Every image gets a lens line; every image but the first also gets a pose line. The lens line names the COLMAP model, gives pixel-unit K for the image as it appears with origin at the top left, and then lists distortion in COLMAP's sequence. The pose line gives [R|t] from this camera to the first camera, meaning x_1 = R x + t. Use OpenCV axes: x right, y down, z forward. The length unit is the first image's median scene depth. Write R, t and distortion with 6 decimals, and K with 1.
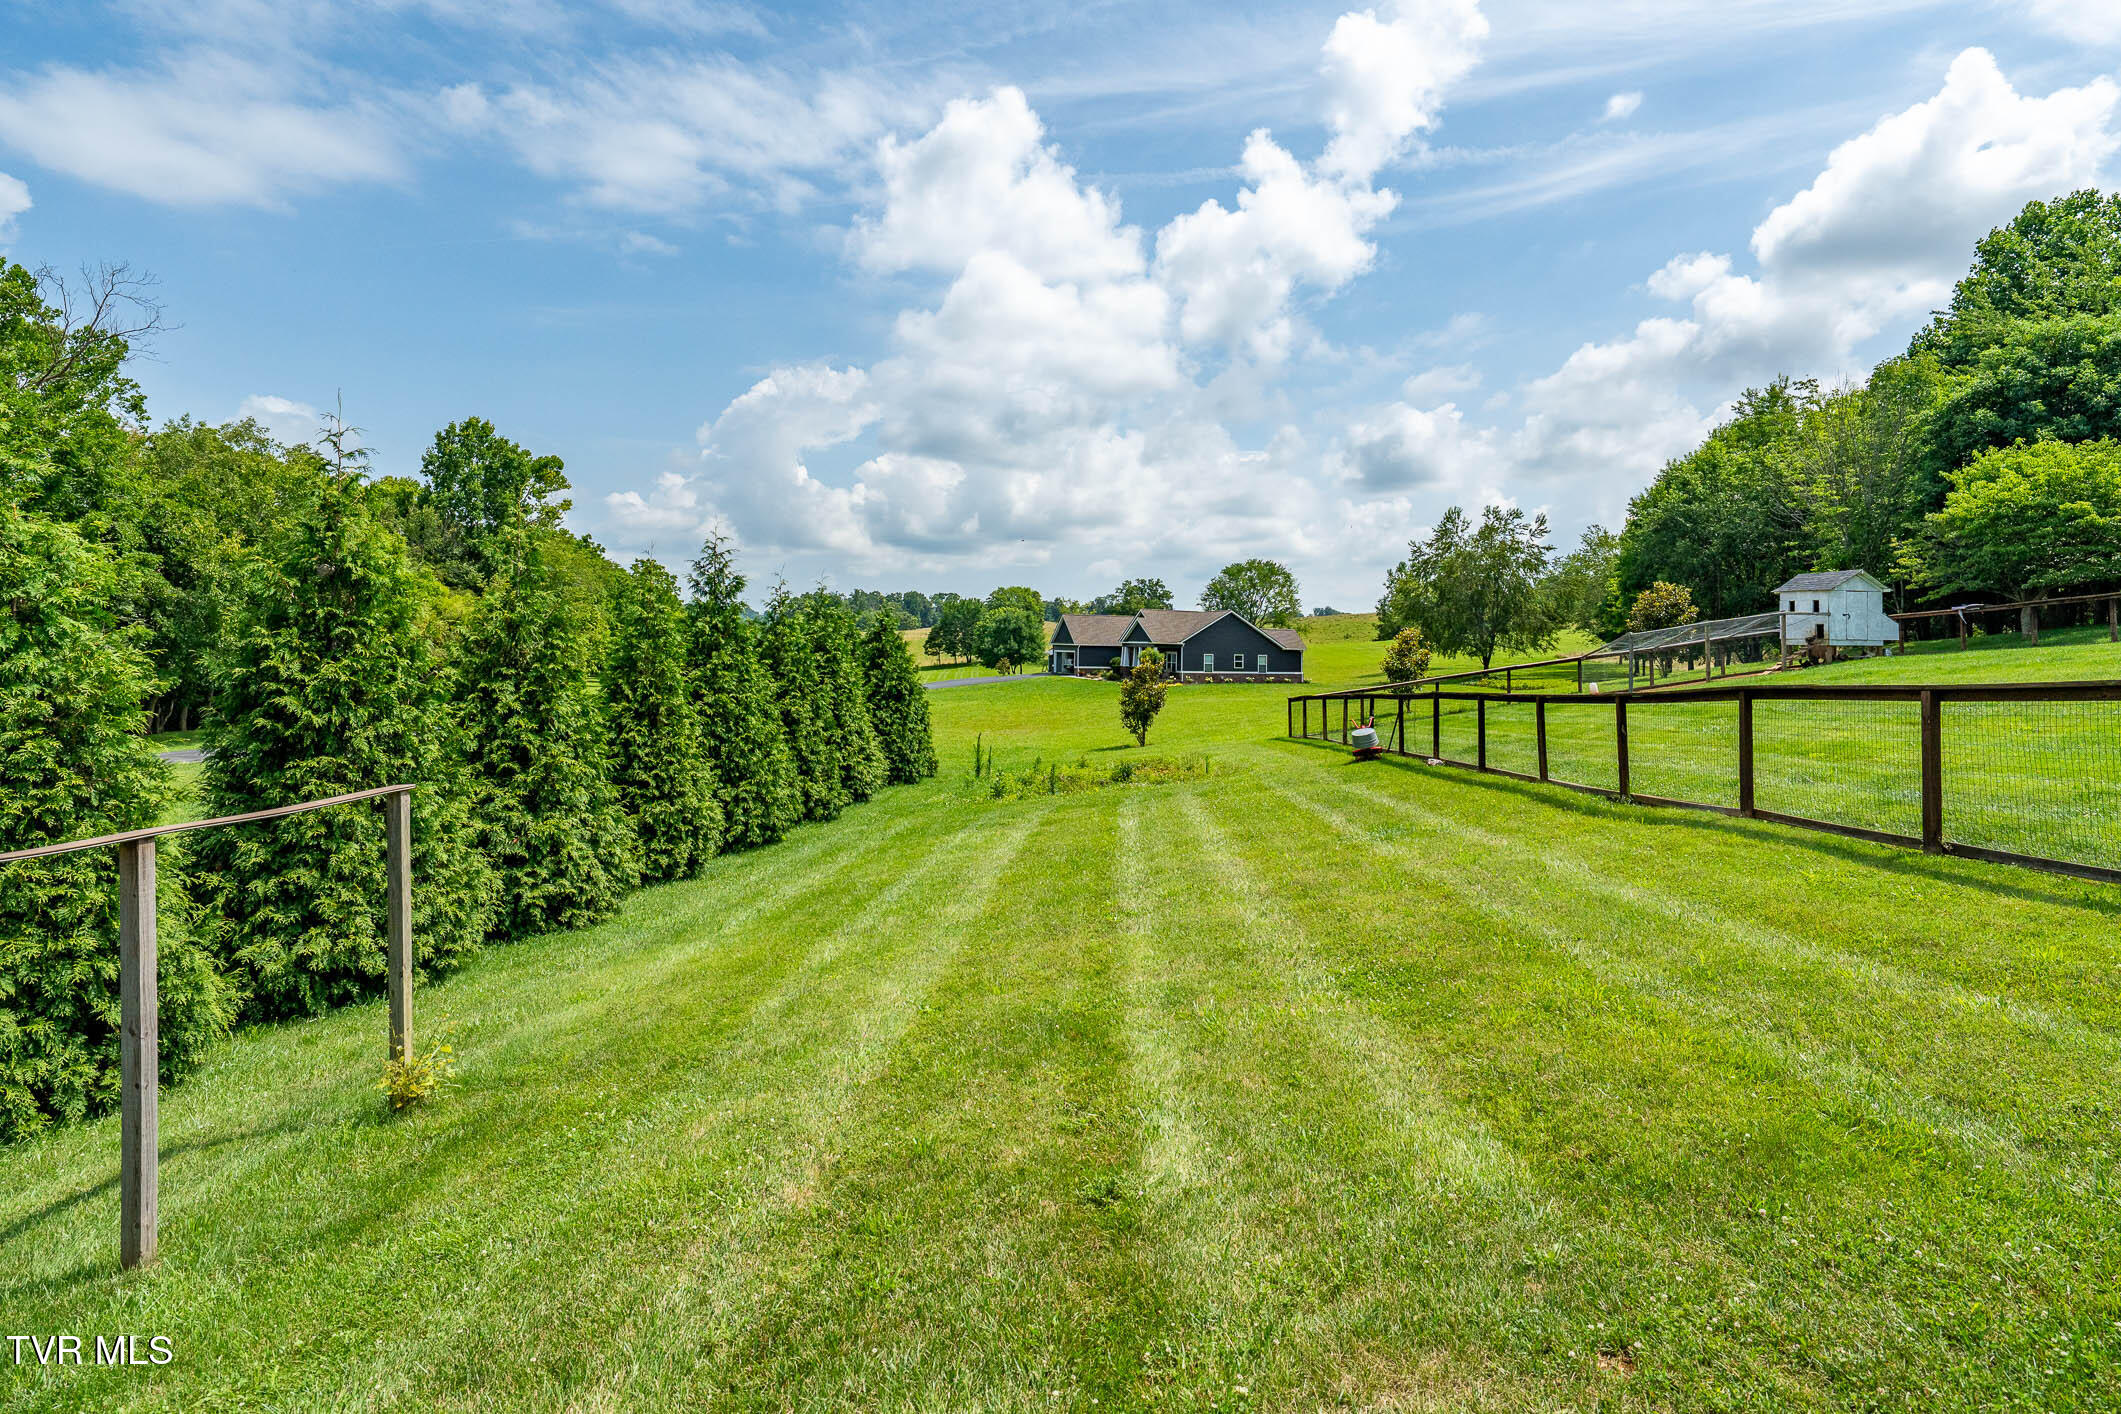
lens RADIAL K [[1013.8, 0, 1006.3], [0, 1013.8, 634.6], [0, 0, 1]] dist [0.019038, -0.007104]
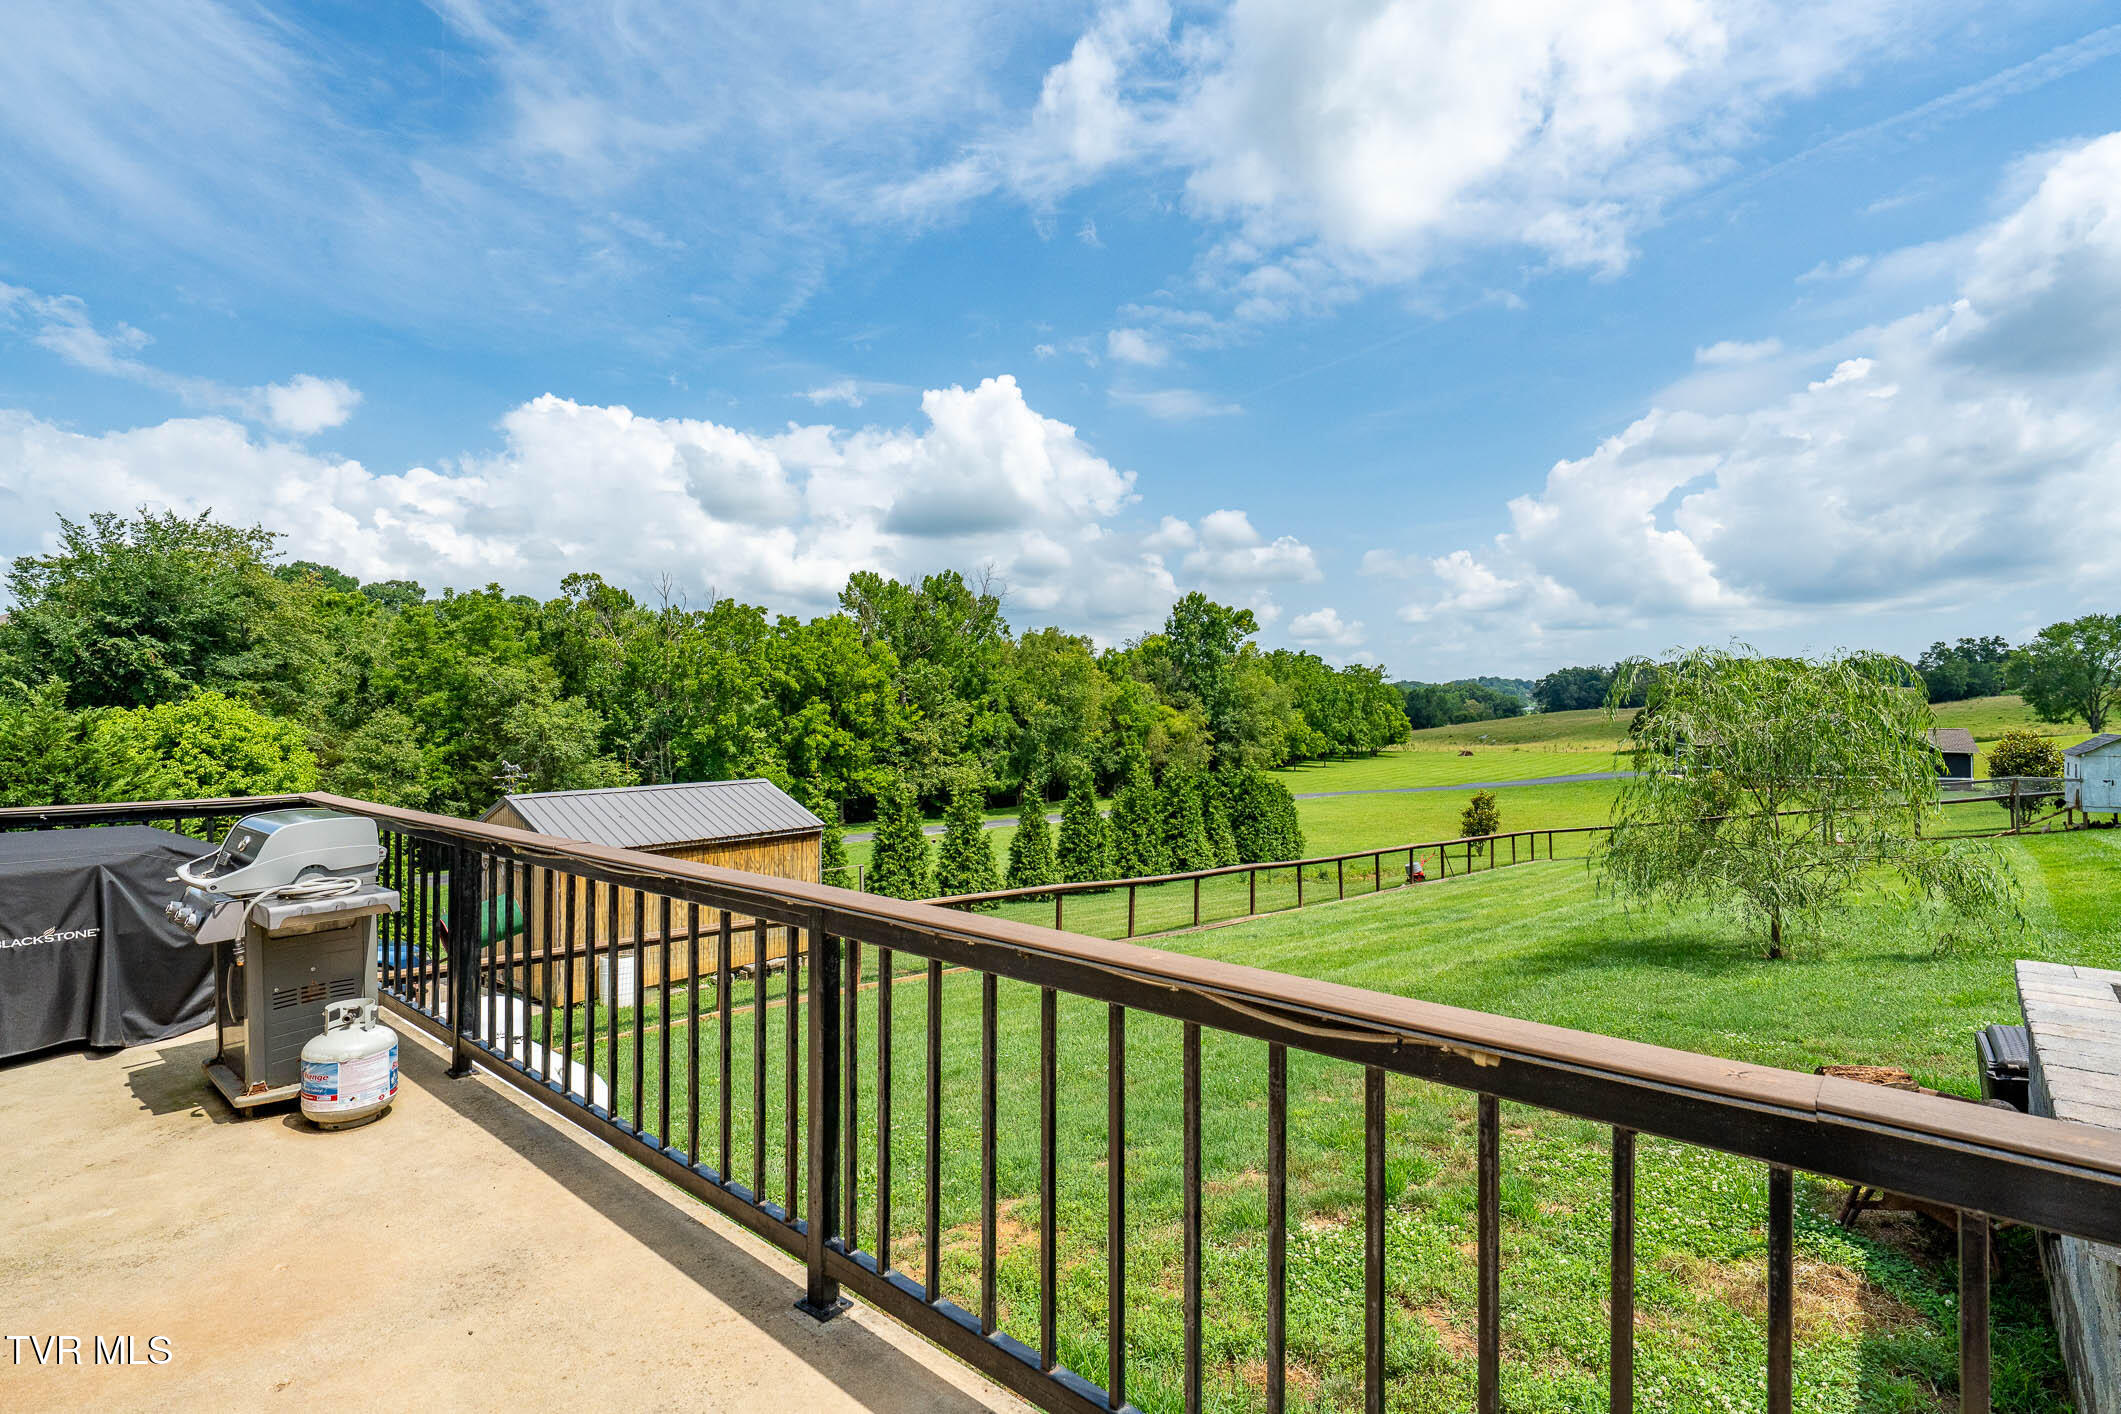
lens RADIAL K [[988.3, 0, 1060.5], [0, 988.3, 707.0], [0, 0, 1]] dist [-0.001758, 0.000248]
pose [[0.719435, -0.027475, -0.694017, 0.331770], [0.037437, 0.999299, -0.000752, -0.055174], [0.693551, -0.025441, 0.719959, -0.165115]]
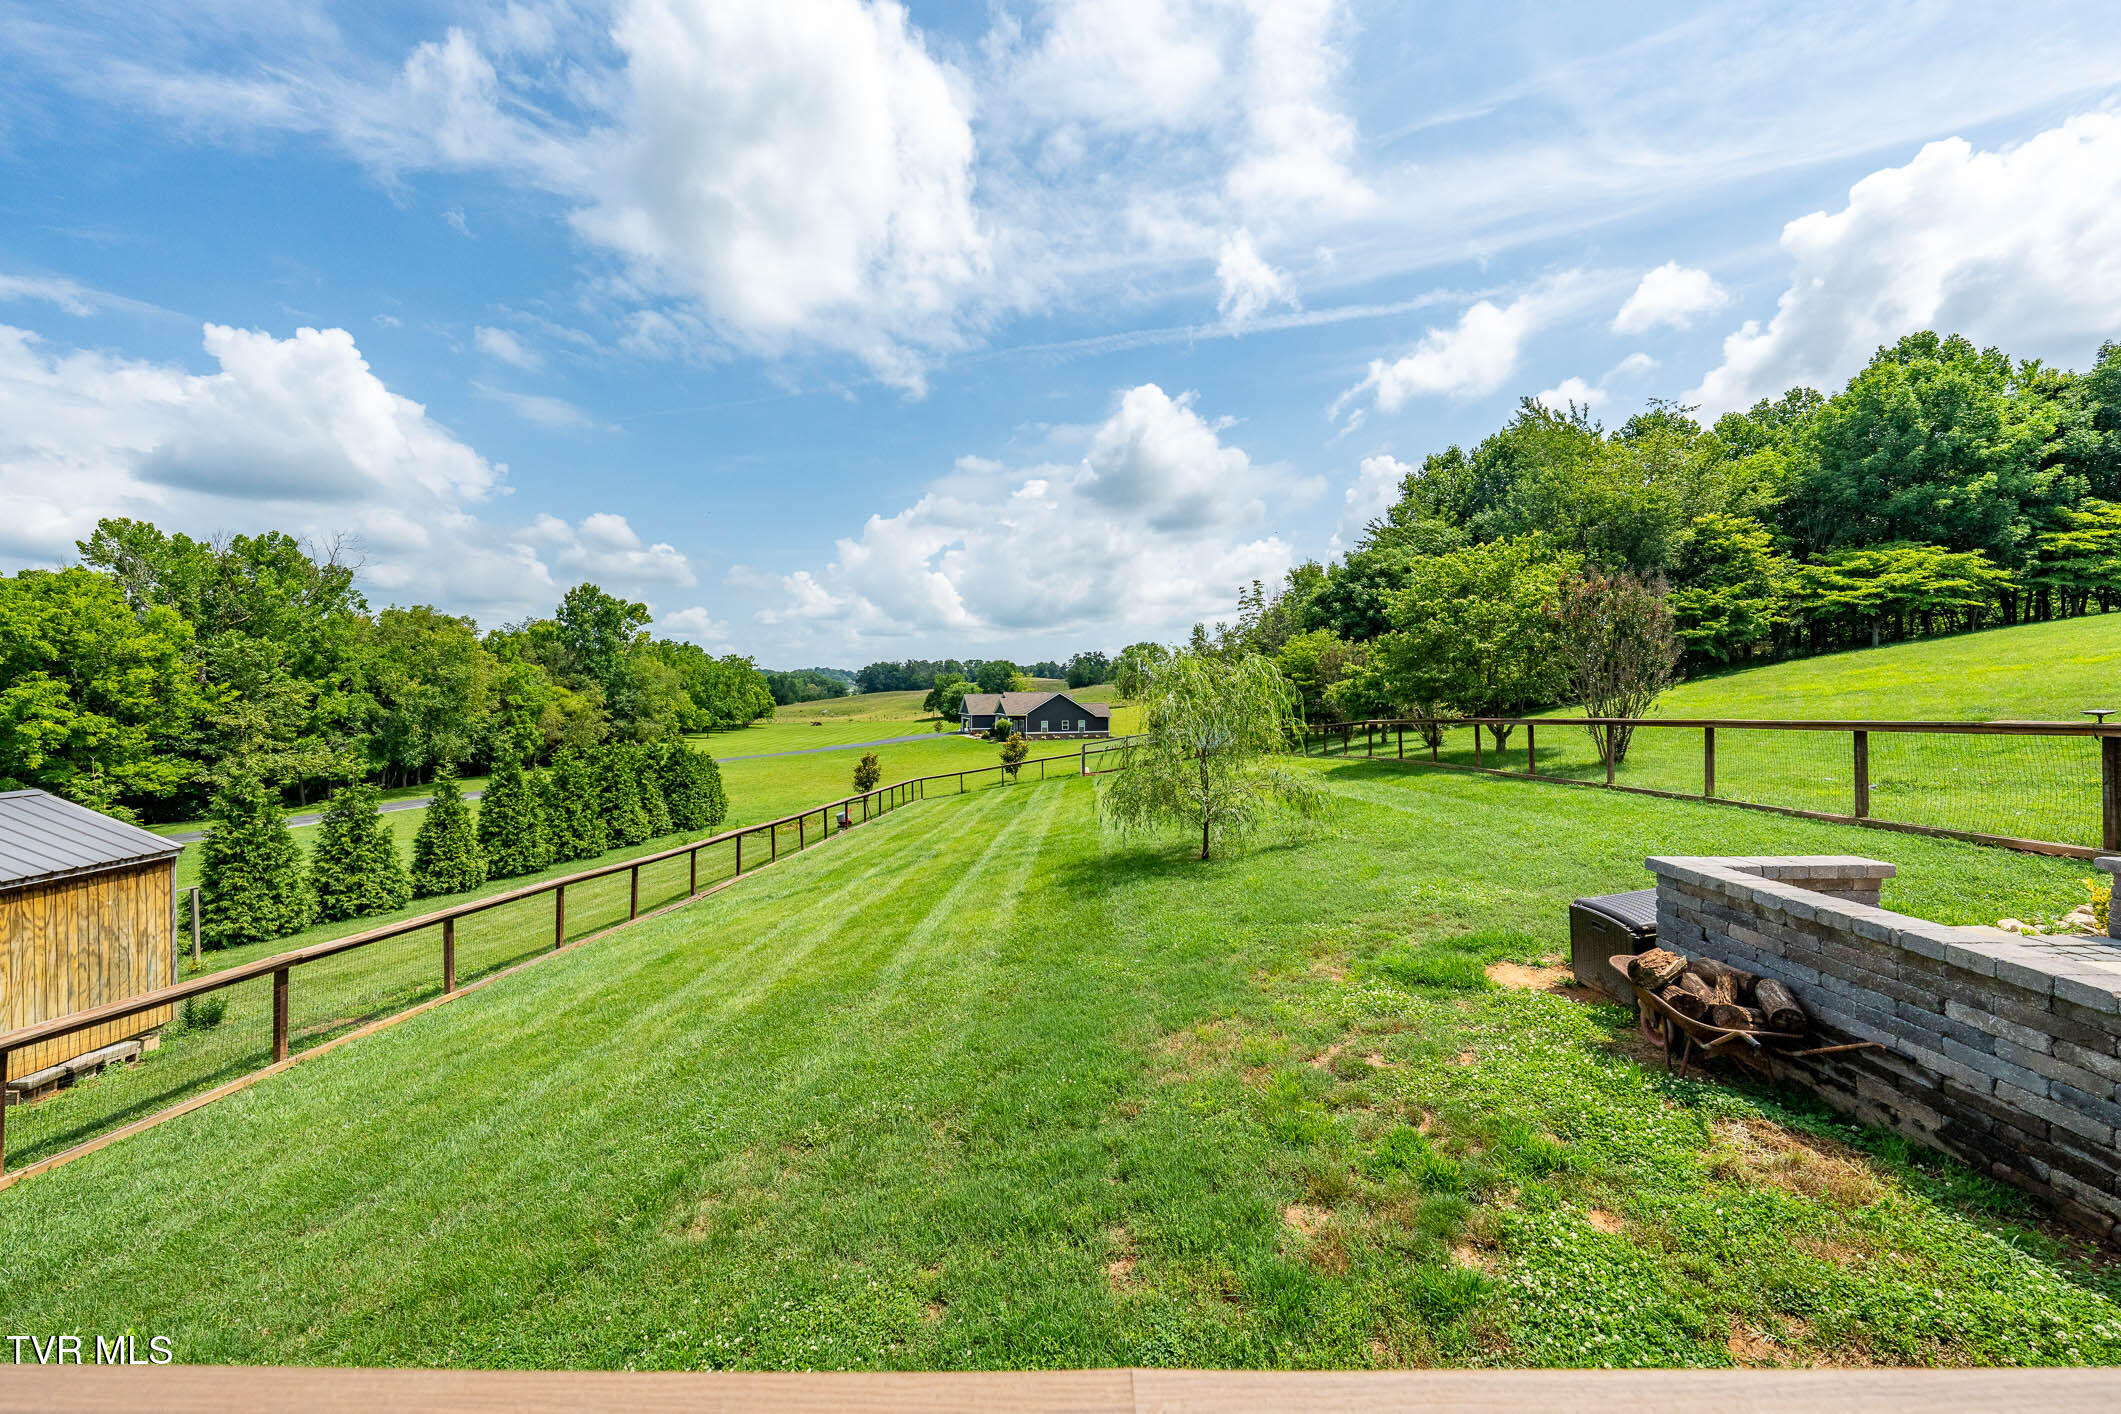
lens RADIAL K [[748.8, 0, 1040.1], [0, 748.8, 699.5], [0, 0, 1]] dist [-0.000601, -0.000005]
pose [[0.997971, -0.021360, -0.059981, 0.269031], [0.023525, 0.999088, 0.035631, -0.056335], [0.059165, -0.036970, 0.997563, -0.151844]]
